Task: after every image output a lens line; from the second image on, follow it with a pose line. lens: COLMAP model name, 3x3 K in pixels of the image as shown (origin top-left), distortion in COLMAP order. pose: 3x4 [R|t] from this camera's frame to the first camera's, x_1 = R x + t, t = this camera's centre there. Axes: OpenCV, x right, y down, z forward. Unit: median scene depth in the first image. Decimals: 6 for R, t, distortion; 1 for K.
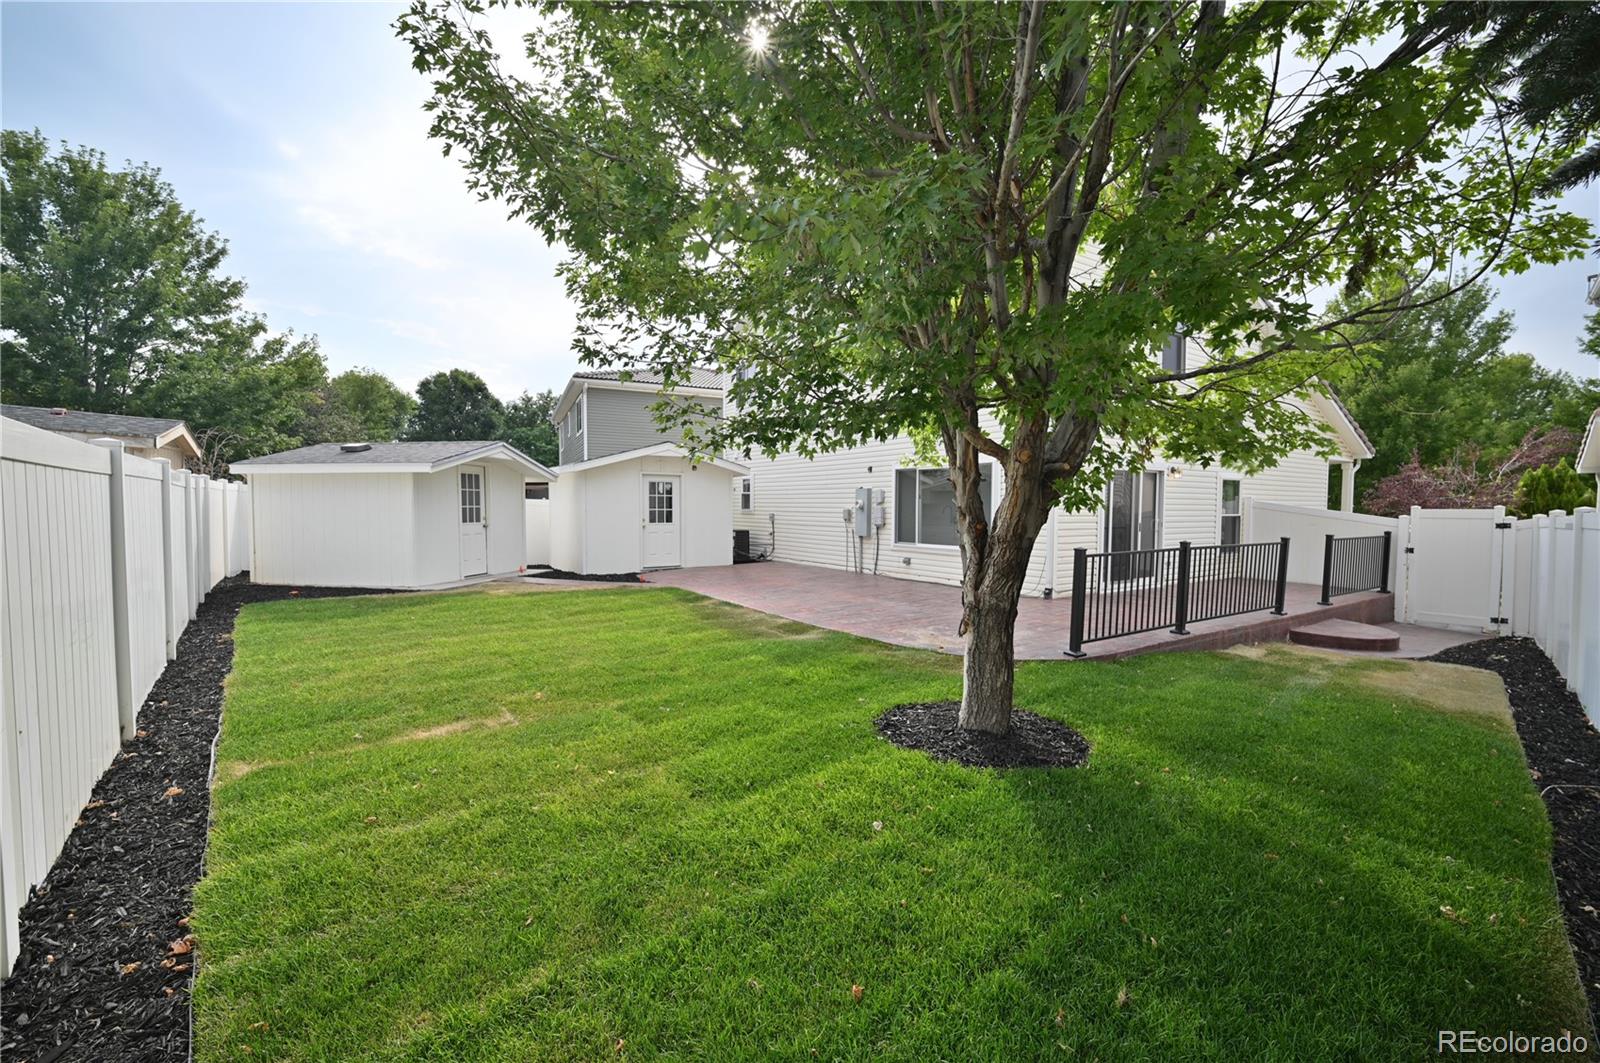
lens RADIAL K [[661.3, 0, 808.1], [0, 661.3, 537.2], [0, 0, 1]] dist [0.004683, -0.012042]
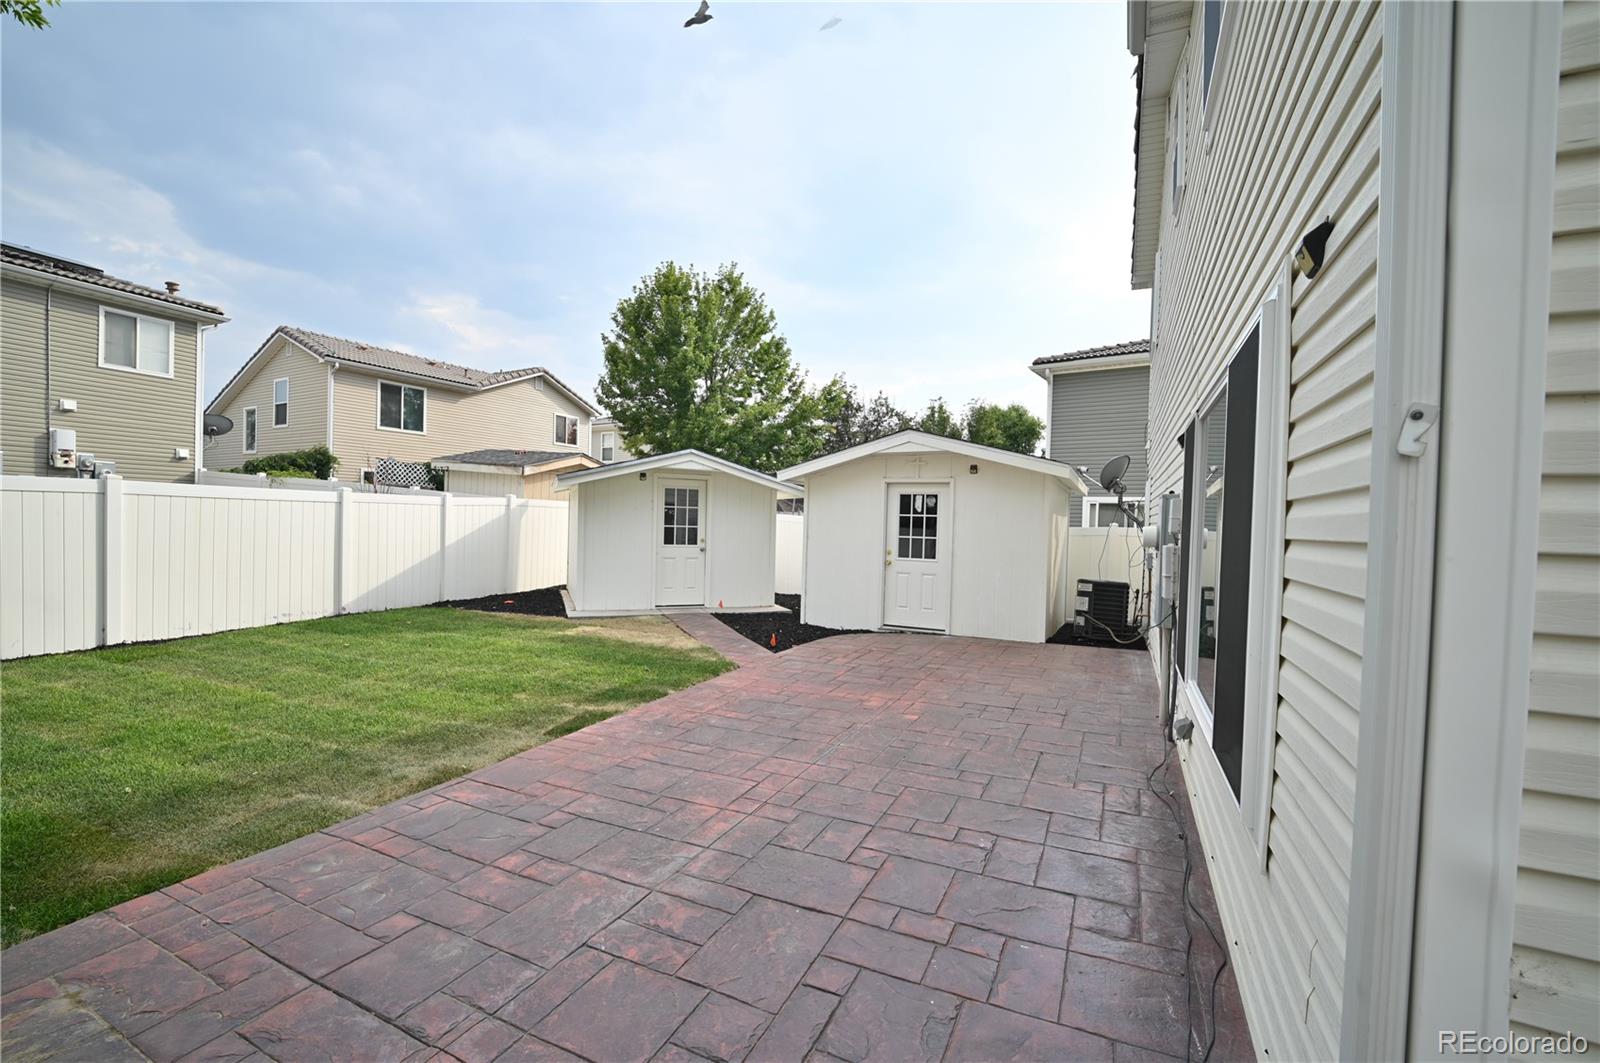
lens RADIAL K [[661.3, 0, 808.1], [0, 661.3, 537.2], [0, 0, 1]] dist [0.004683, -0.012042]
pose [[0.514768, 0.028917, -0.856842, 0.274026], [-0.063185, 0.997993, -0.004280, -0.032942], [0.854998, 0.056343, 0.515562, 0.587914]]
